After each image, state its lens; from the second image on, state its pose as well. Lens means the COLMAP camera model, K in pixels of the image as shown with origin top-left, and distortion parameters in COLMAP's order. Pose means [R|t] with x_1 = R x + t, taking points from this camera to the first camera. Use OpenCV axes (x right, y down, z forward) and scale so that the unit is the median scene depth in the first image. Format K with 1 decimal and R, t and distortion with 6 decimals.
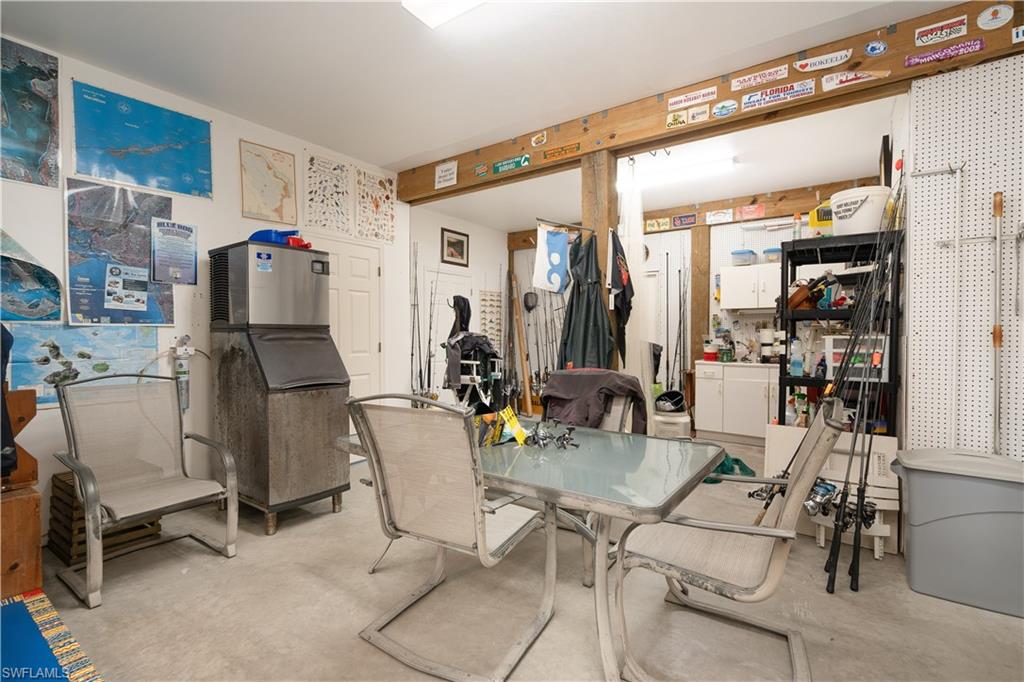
lens RADIAL K [[471.4, 0, 508.4], [0, 471.4, 336.9], [0, 0, 1]] dist [0.001907, 0.000400]
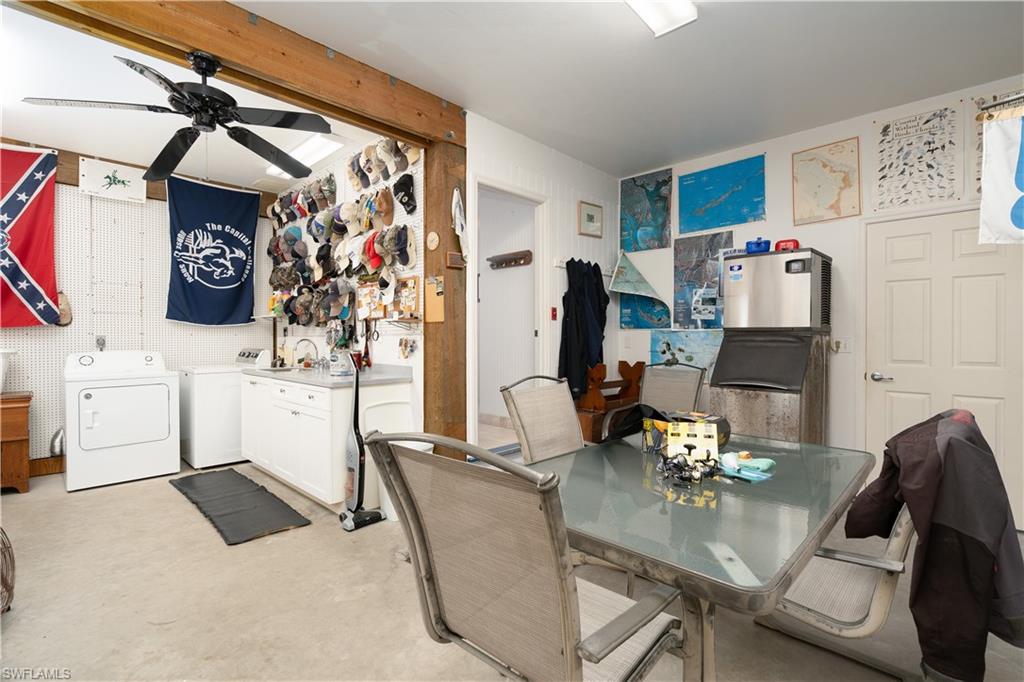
lens RADIAL K [[471.4, 0, 508.4], [0, 471.4, 336.9], [0, 0, 1]] dist [0.001907, 0.000400]
pose [[-0.145969, 0.003526, -0.989283, 0.694831], [-0.010237, 0.999935, 0.005075, -0.005700], [0.989236, 0.010868, -0.145923, 0.630975]]
